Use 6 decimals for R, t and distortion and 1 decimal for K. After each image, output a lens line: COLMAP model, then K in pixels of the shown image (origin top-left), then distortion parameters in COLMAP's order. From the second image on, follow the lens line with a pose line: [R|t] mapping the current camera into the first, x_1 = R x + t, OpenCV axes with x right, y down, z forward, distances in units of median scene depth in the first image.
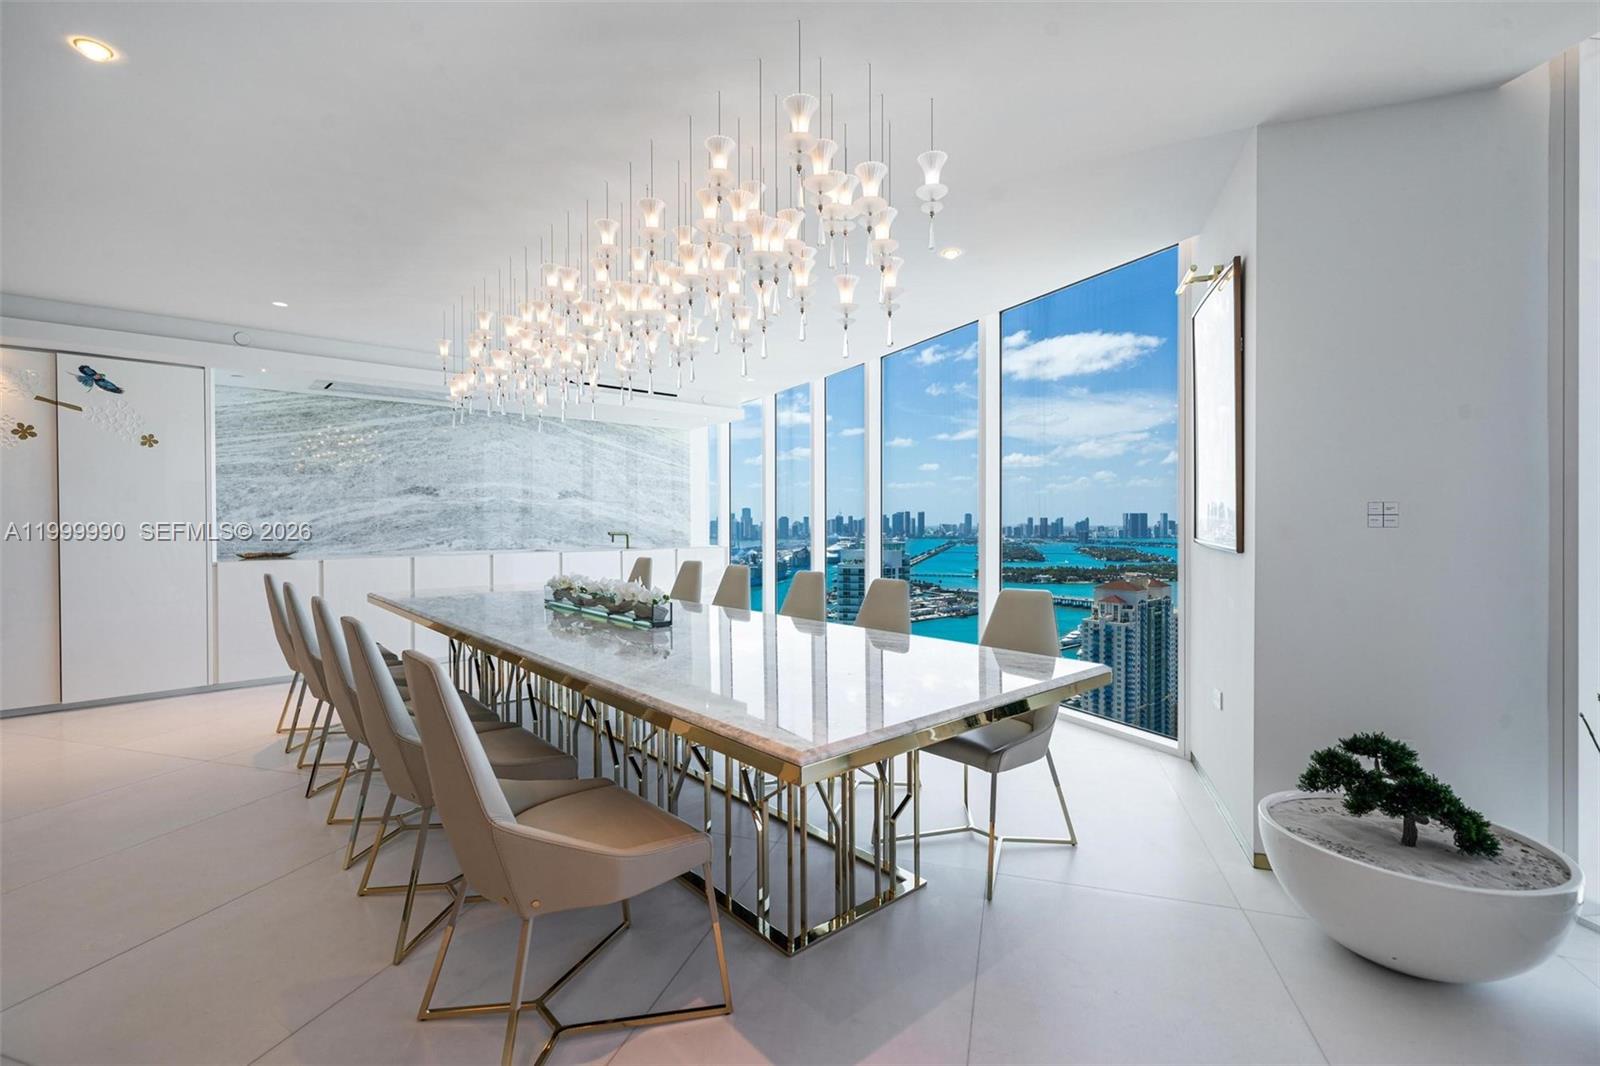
lens RADIAL K [[710.2, 0, 778.7], [0, 710.2, 533.7], [0, 0, 1]] dist [-0.003939, 0.001958]
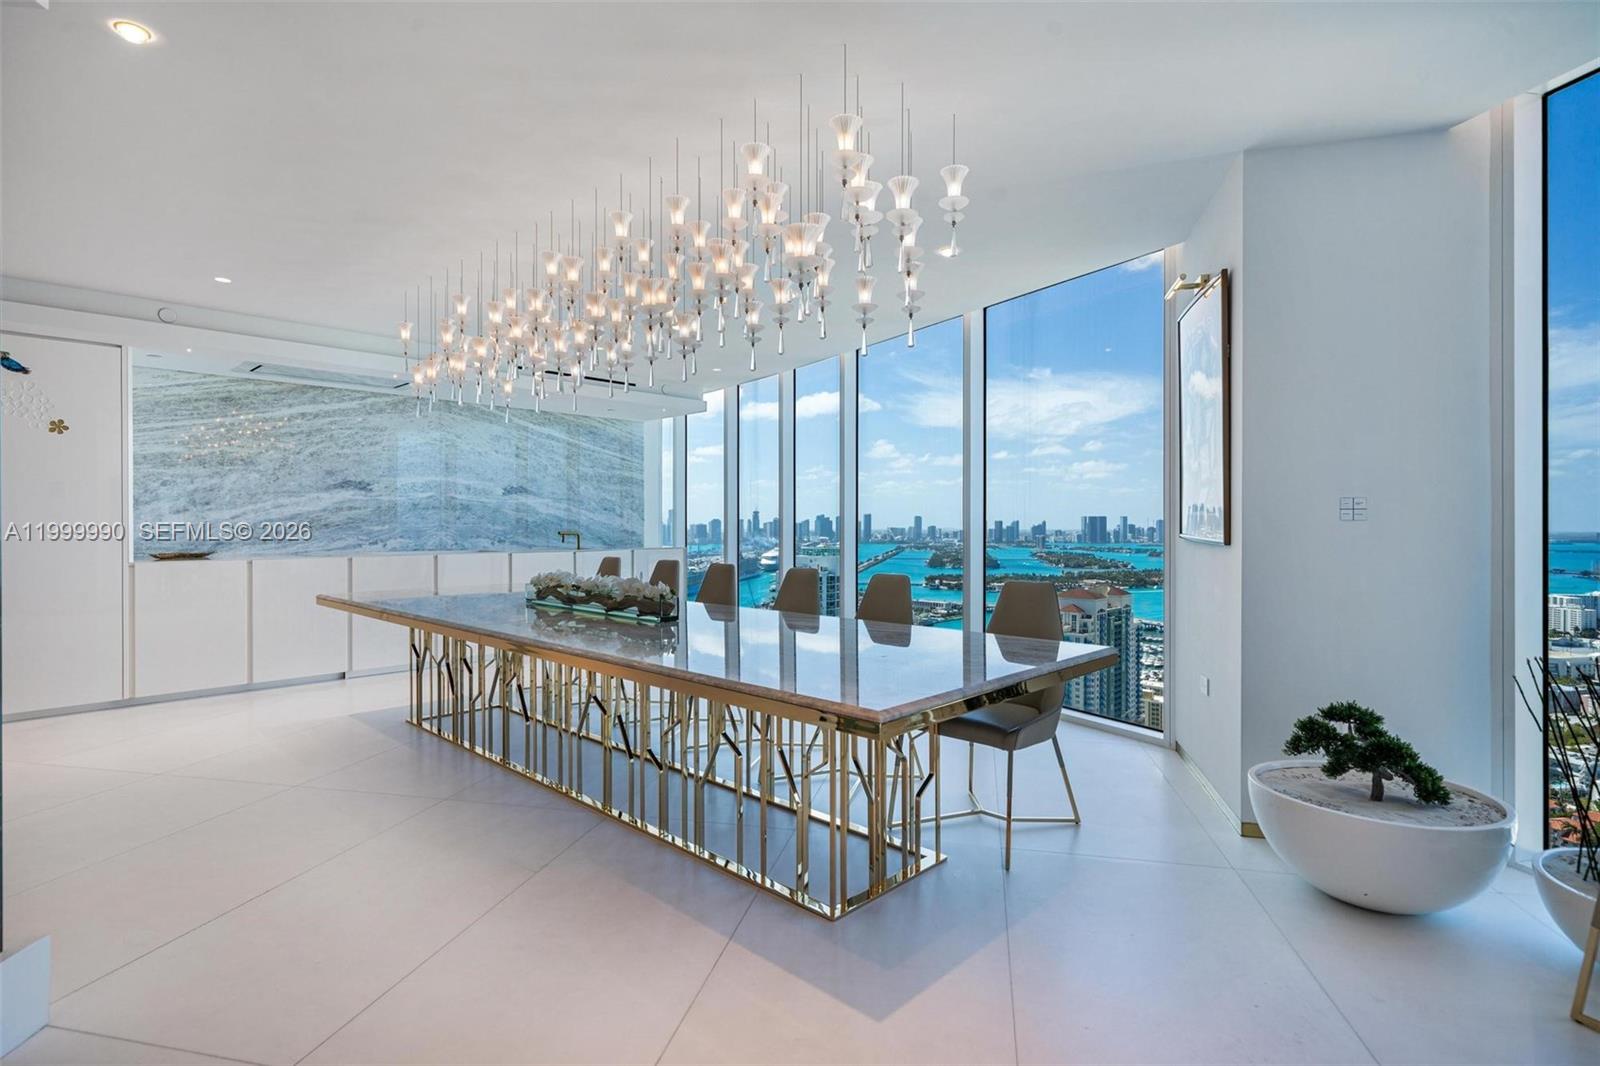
lens RADIAL K [[791.5, 0, 777.0], [0, 791.5, 534.1], [0, 0, 1]] dist [-0.004045, 0.002337]
pose [[0.996437, 0.001161, 0.084331, -0.115636], [-0.000765, 0.999989, -0.004726, 0.014629], [-0.084335, 0.004645, 0.996427, -0.119818]]
